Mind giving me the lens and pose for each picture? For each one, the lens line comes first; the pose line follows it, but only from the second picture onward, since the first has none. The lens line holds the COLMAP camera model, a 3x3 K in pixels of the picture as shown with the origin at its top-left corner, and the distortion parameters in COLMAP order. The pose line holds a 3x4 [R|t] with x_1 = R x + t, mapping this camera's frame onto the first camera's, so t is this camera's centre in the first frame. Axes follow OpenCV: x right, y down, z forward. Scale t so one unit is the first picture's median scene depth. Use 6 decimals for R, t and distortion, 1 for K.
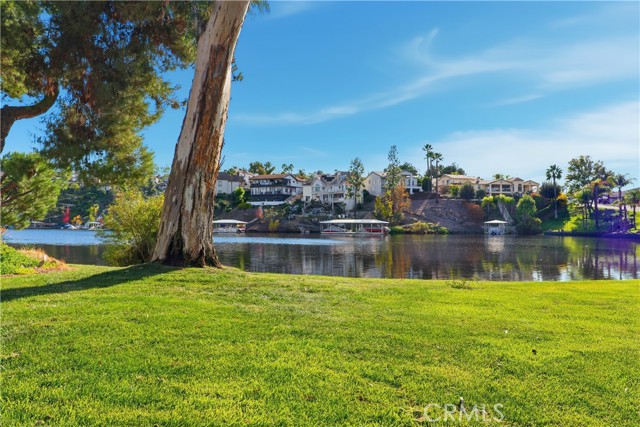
lens RADIAL K [[518.8, 0, 319.7], [0, 518.8, 216.2], [0, 0, 1]] dist [0.006691, -0.004228]
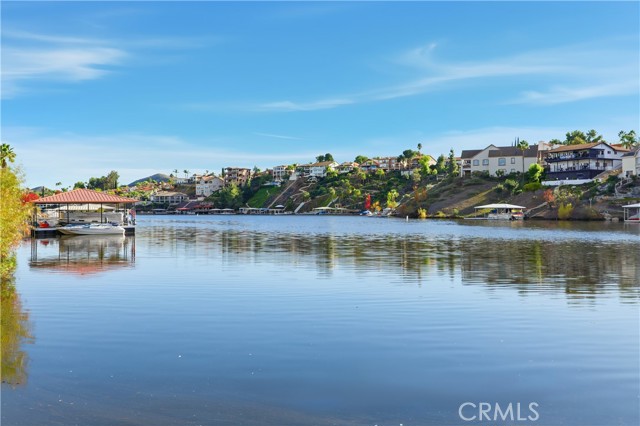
lens RADIAL K [[562.0, 0, 320.0], [0, 562.0, 211.8], [0, 0, 1]] dist [-0.001057, -0.001032]
pose [[0.806098, -0.001018, -0.591781, 0.093660], [0.010322, 0.999871, 0.012341, 0.004508], [0.591692, -0.016056, 0.806004, 0.108690]]
